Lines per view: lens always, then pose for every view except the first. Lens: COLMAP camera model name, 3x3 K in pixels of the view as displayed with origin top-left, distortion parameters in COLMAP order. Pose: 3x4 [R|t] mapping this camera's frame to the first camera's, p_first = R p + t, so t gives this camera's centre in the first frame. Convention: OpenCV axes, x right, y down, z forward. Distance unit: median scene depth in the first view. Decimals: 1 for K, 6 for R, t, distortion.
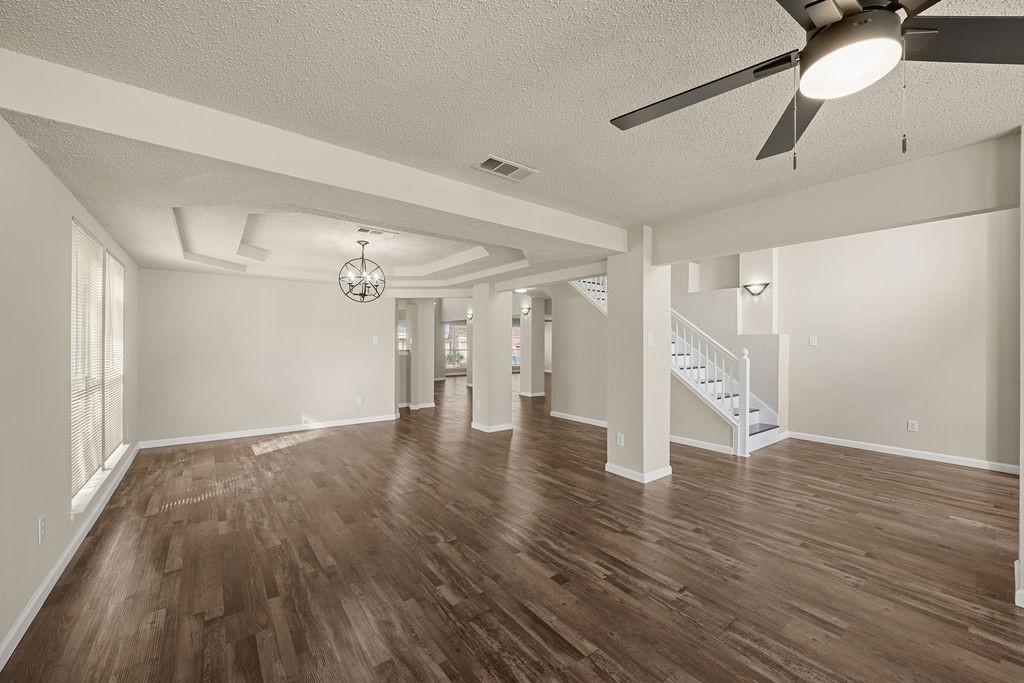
lens RADIAL K [[393.9, 0, 509.2], [0, 393.9, 345.3], [0, 0, 1]] dist [0.000329, 0.000072]
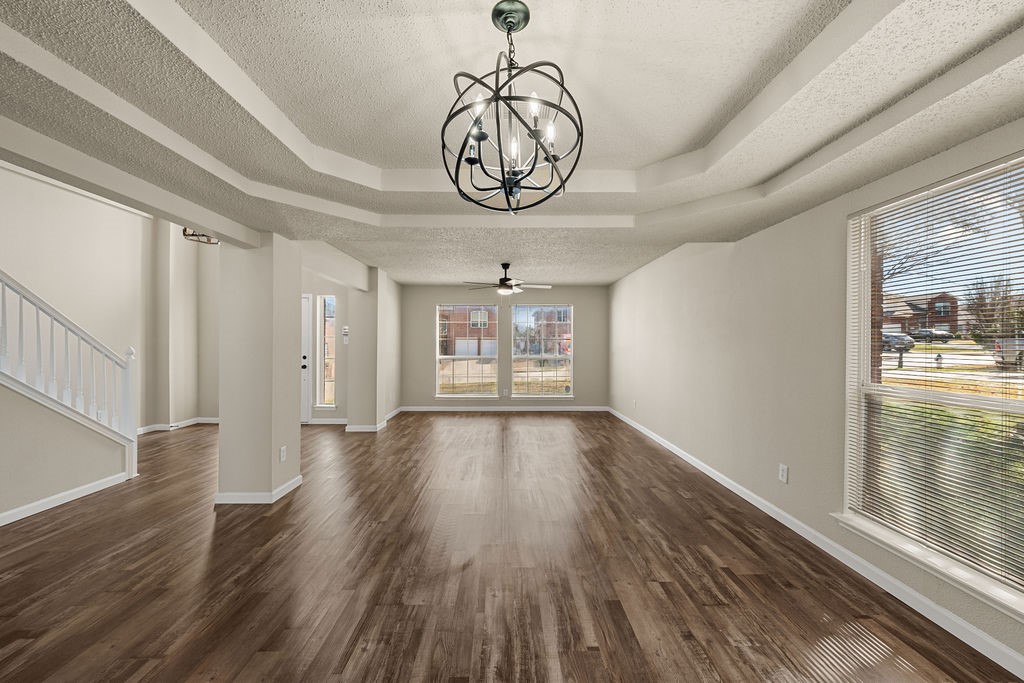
lens RADIAL K [[393.9, 0, 509.2], [0, 393.9, 345.3], [0, 0, 1]] dist [0.000329, 0.000072]
pose [[-0.804315, -0.009286, 0.594131, -0.612056], [-0.005563, 0.999952, 0.008097, -0.007535], [-0.594177, 0.003207, -0.804328, 1.373750]]
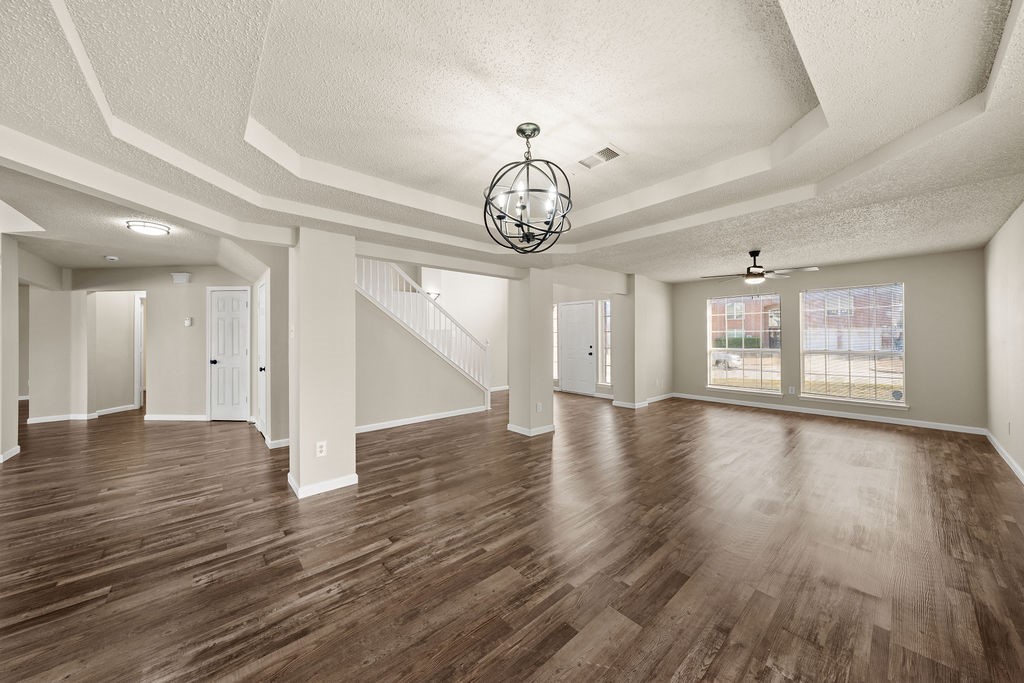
lens RADIAL K [[349.2, 0, 510.9], [0, 349.2, 336.8], [0, 0, 1]] dist [0.000094, 0.000223]
pose [[-0.073160, -0.003388, 0.997314, -0.881959], [0.005441, 0.999978, 0.003796, -0.006515], [-0.997305, 0.005704, -0.073139, 1.161466]]
